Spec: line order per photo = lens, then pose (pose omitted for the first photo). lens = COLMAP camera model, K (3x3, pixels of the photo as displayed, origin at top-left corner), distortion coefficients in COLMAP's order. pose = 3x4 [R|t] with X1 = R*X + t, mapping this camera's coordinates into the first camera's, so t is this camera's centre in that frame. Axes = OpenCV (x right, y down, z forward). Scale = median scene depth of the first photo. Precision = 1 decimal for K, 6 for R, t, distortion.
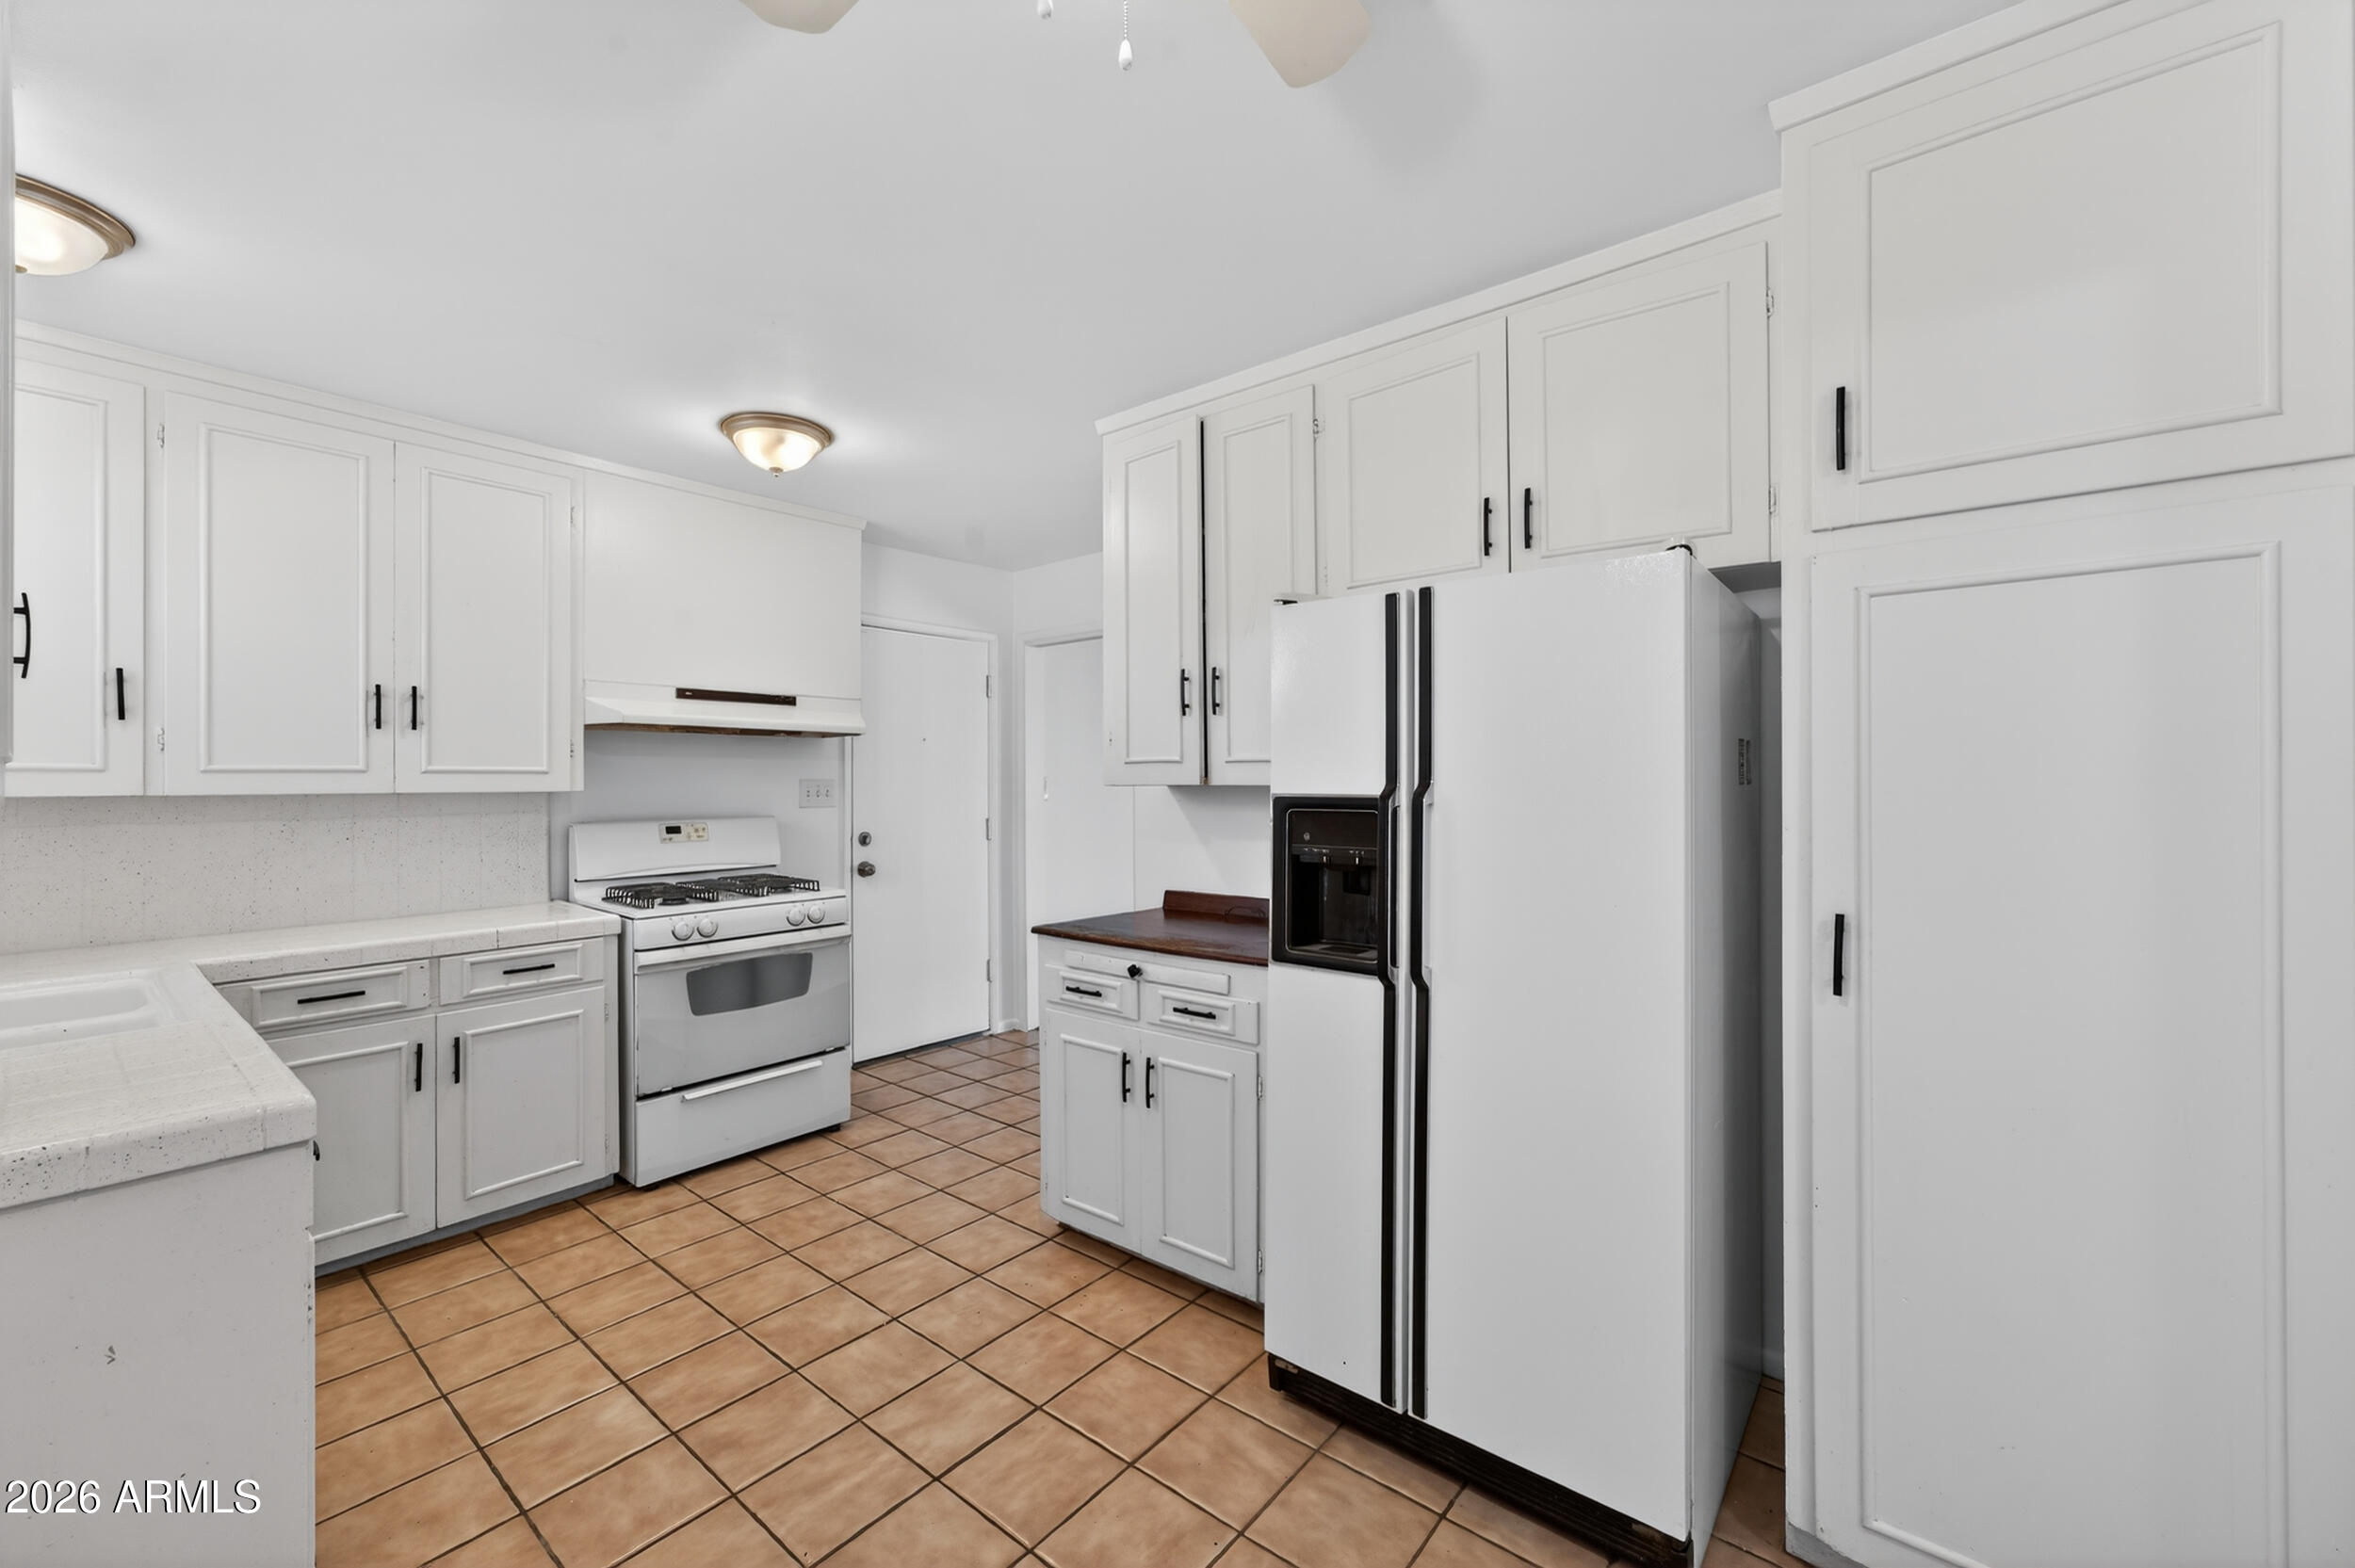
lens RADIAL K [[945.2, 0, 1171.5], [0, 945.2, 773.7], [0, 0, 1]] dist [0.002522, 0.000390]
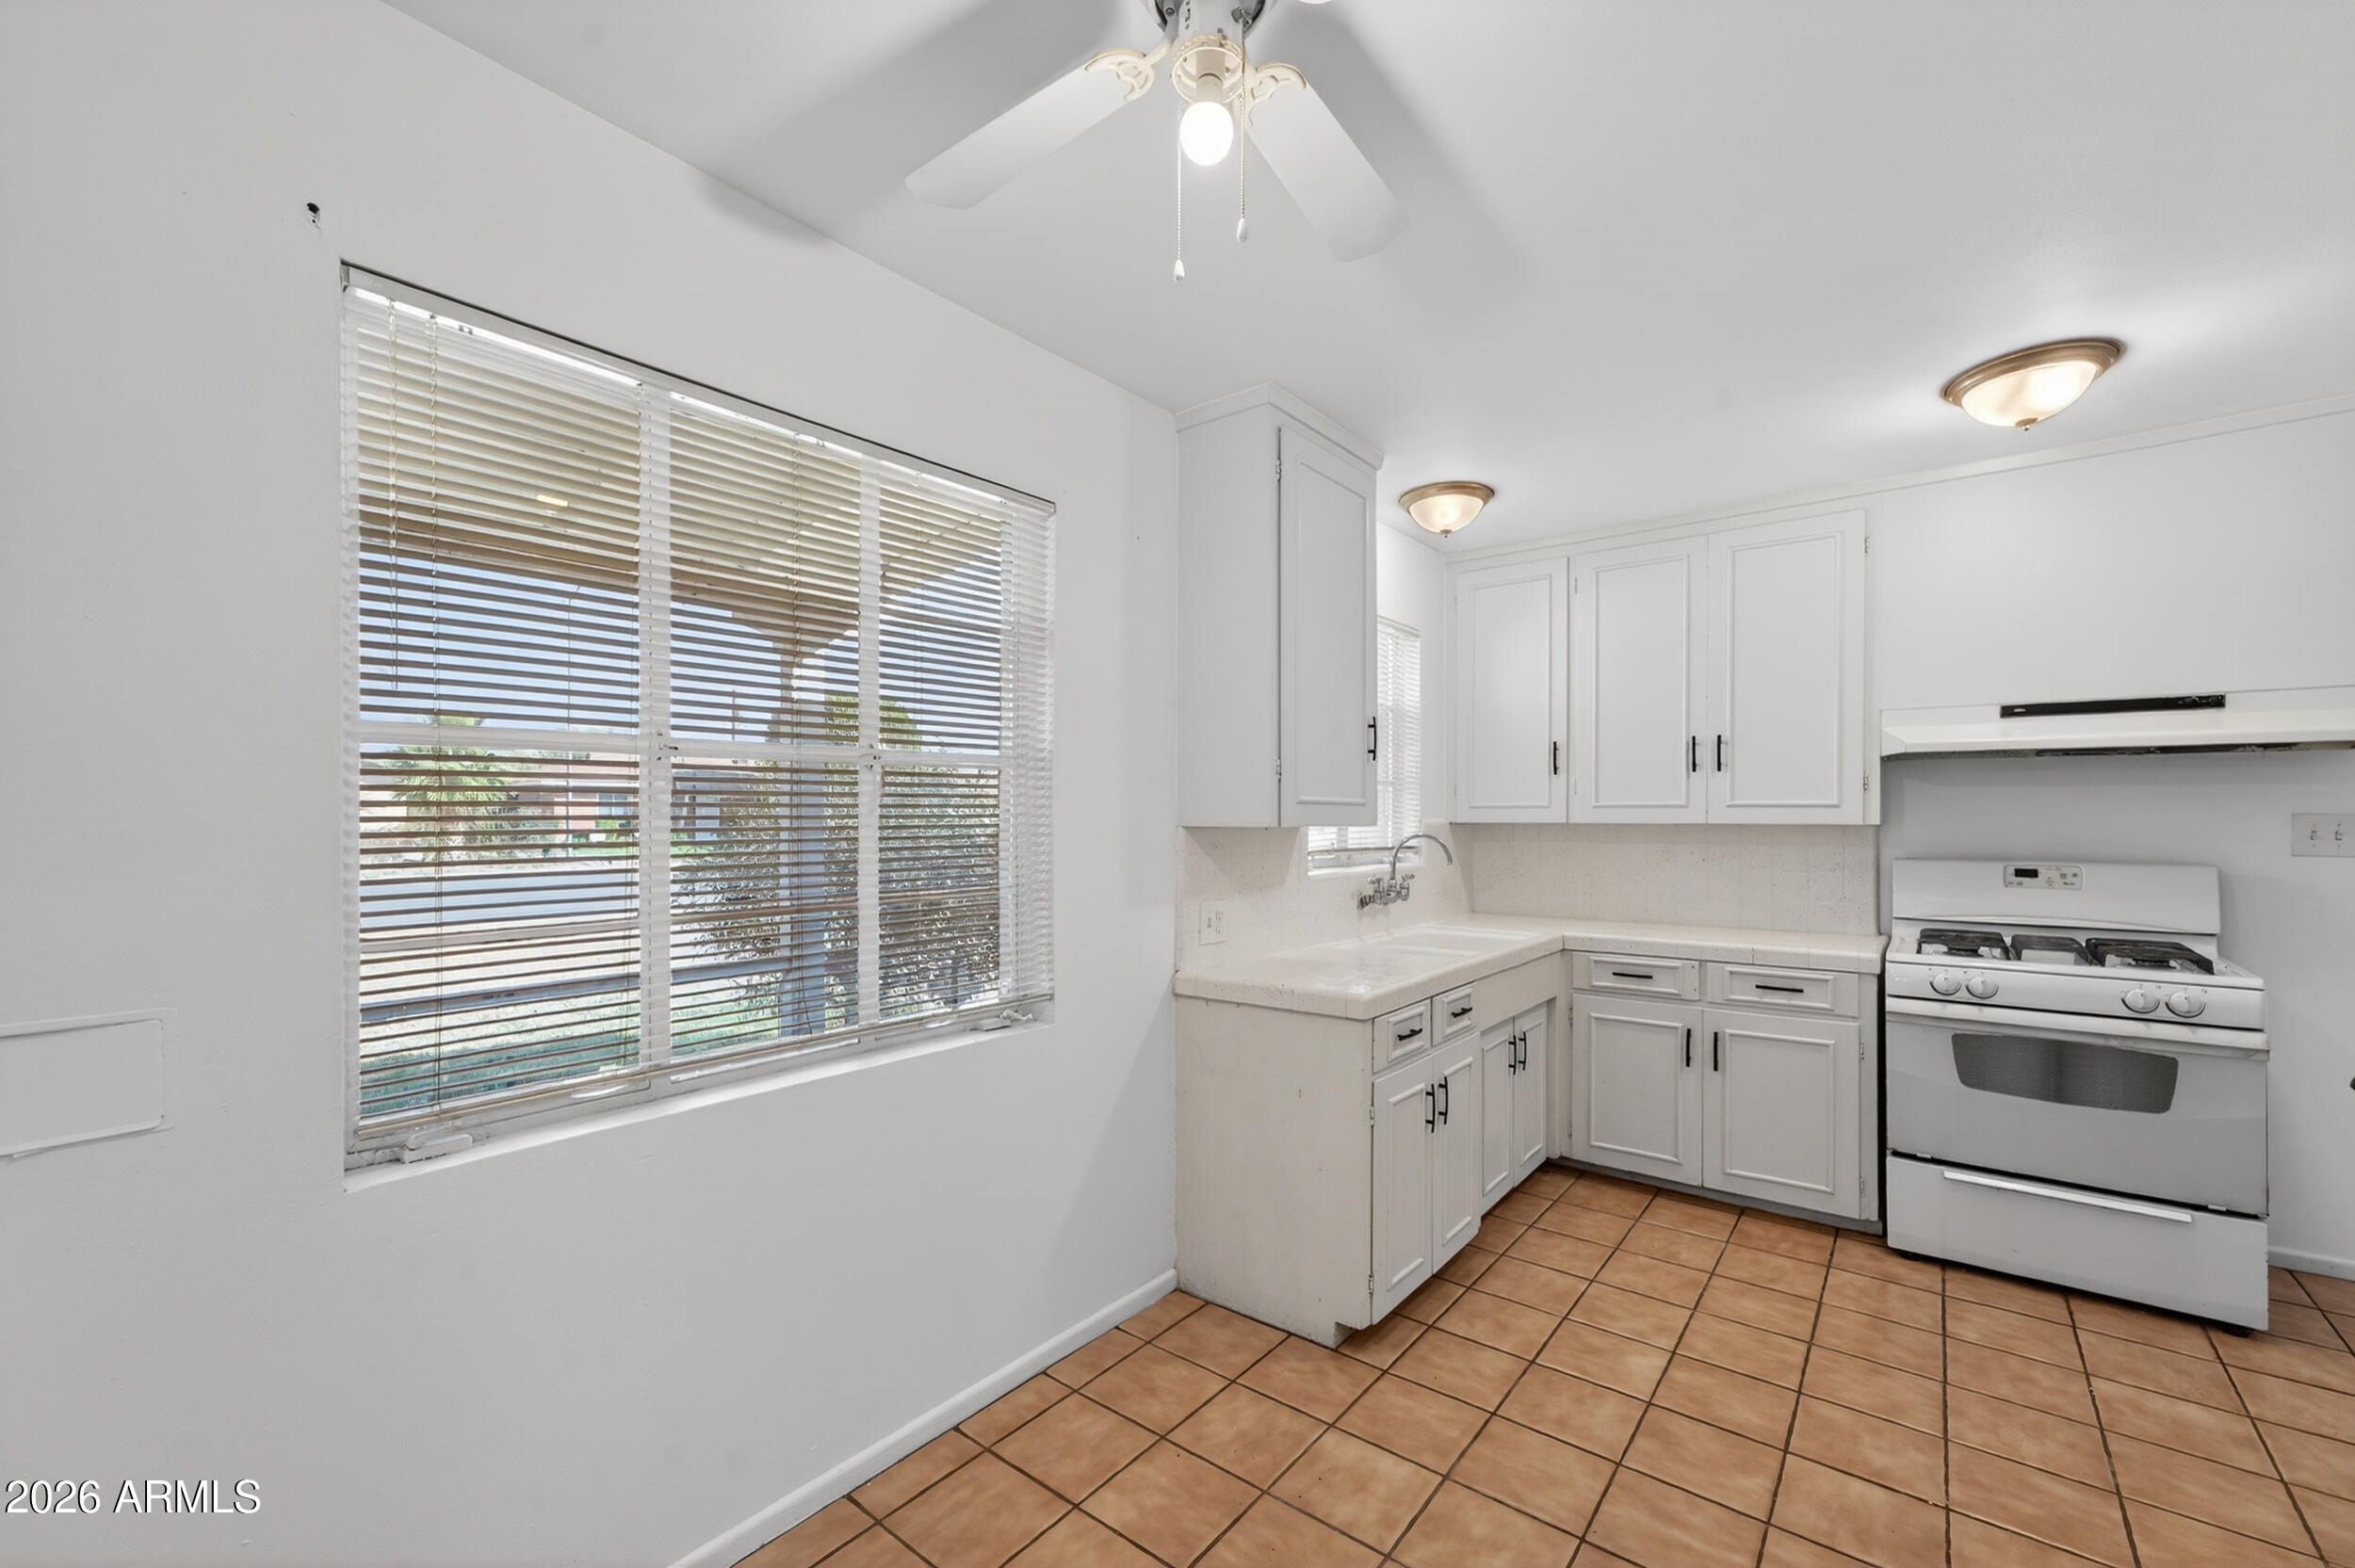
lens RADIAL K [[947.2, 0, 1168.2], [0, 947.2, 812.7], [0, 0, 1]] dist [-0.001278, -0.000164]
pose [[0.003613, 0.001539, -0.999992, 0.389715], [0.004804, 0.999987, 0.001556, 0.001025], [0.999982, -0.004810, 0.003606, 0.293433]]
